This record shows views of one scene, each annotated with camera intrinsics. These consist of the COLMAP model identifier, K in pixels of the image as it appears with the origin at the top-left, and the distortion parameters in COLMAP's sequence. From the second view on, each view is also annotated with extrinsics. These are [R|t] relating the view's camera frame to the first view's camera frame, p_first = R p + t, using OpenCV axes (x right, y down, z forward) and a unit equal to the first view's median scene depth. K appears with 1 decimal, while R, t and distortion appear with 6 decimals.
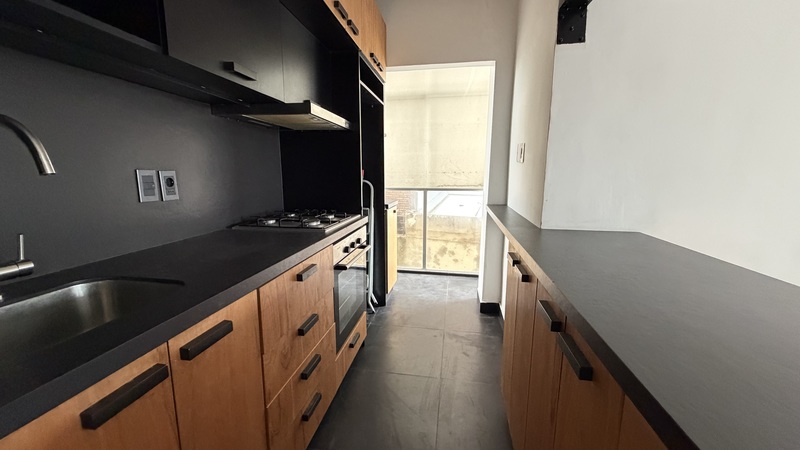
lens RADIAL K [[316.3, 0, 400.0], [0, 316.3, 225.0], [0, 0, 1]] dist [0.001783, 0.000293]
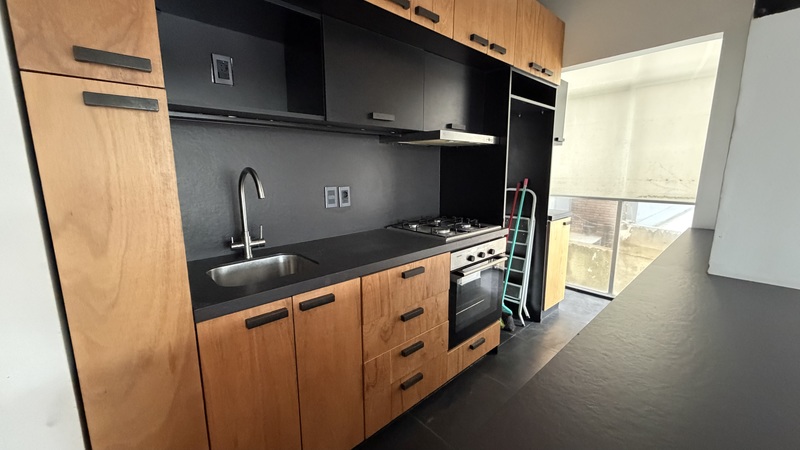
lens RADIAL K [[317.1, 0, 400.0], [0, 317.1, 225.0], [0, 0, 1]] dist [-0.001416, 0.000038]
pose [[0.792366, 0.099775, -0.601831, 0.324084], [-0.093756, 0.994731, 0.041473, -0.066975], [0.602798, 0.023563, 0.797546, -0.019653]]
